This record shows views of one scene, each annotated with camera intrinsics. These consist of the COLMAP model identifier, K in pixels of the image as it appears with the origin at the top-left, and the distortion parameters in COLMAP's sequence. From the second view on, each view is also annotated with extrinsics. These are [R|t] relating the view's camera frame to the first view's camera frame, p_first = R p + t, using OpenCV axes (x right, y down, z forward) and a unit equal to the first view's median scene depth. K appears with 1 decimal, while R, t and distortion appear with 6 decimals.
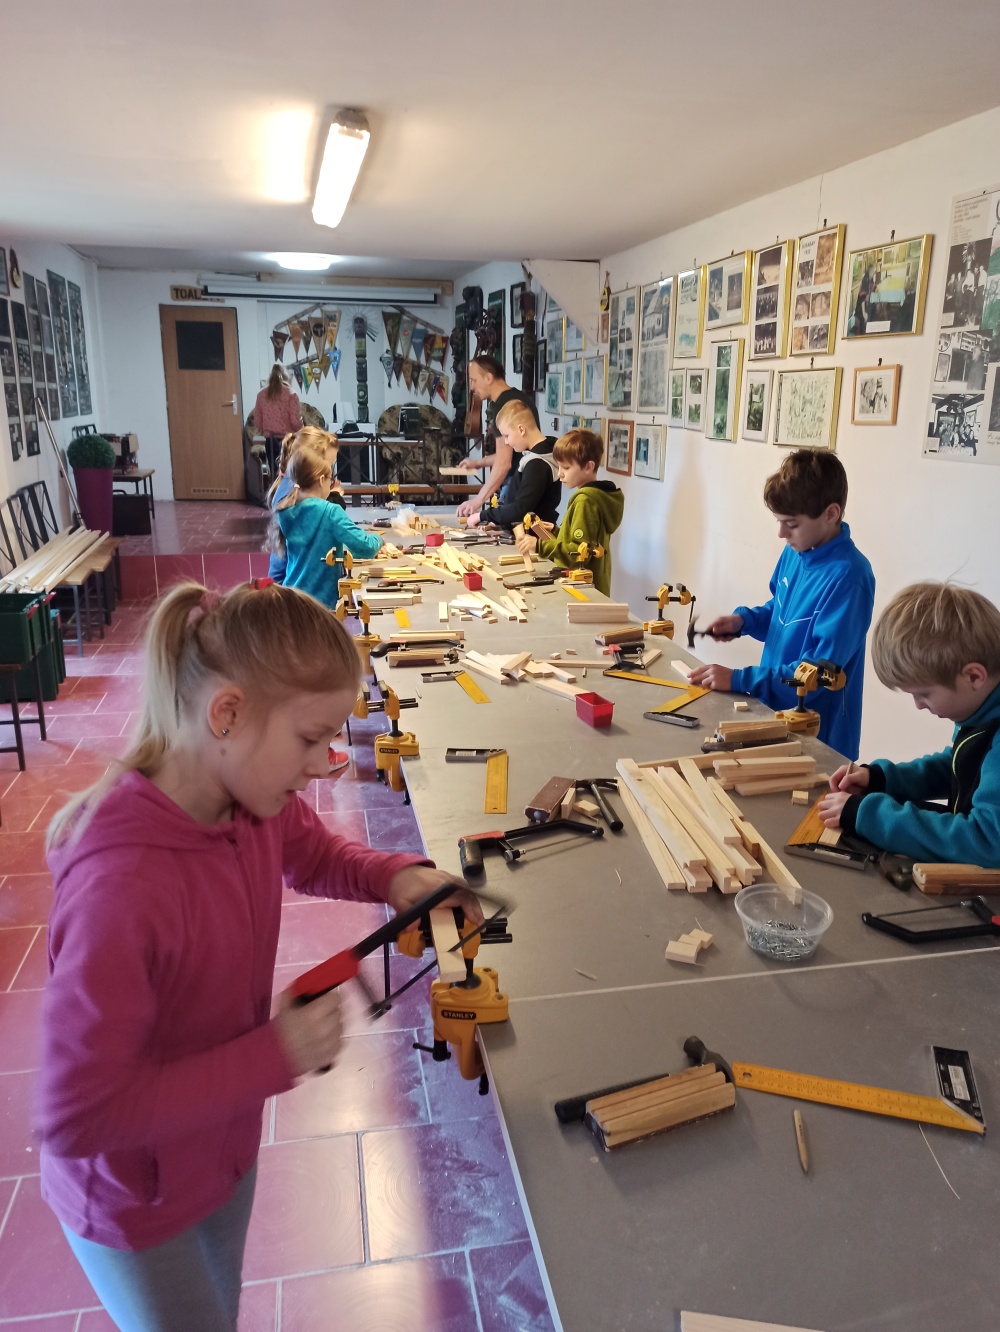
lens RADIAL K [[980.0, 0, 500.0], [0, 980.0, 666.0], [0, 0, 1]] dist [0.068257, -0.064008]
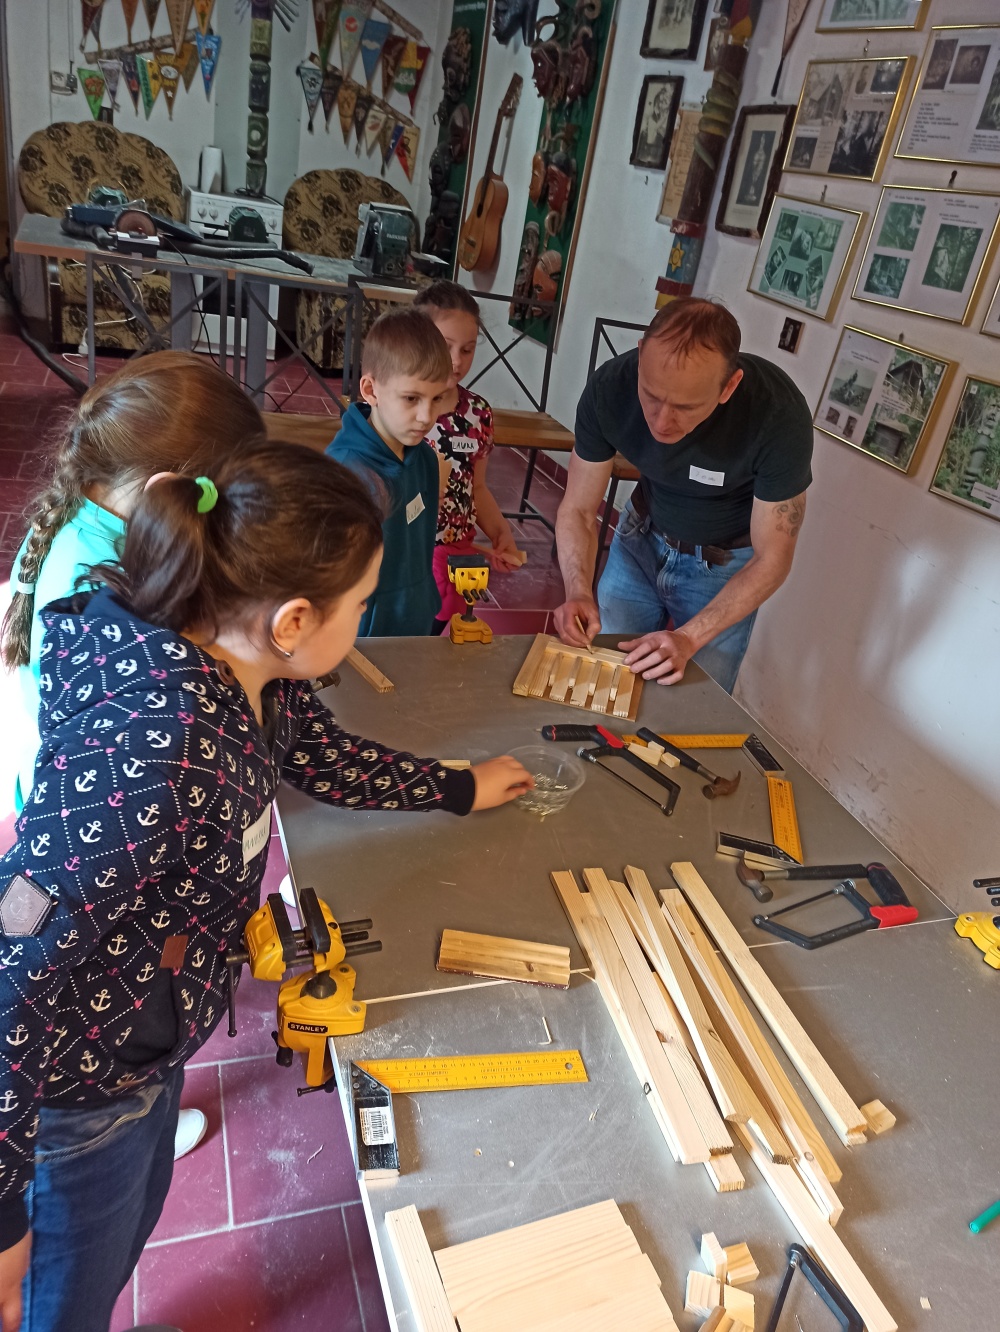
lens RADIAL K [[989.6, 0, 500.0], [0, 989.6, 666.0], [0, 0, 1]] dist [0.030954, -0.007741]
pose [[0.980619, 0.074326, 0.181277, -0.111763], [-0.111789, 0.972115, 0.206146, -0.158687], [-0.160900, -0.222416, 0.961583, 0.508897]]
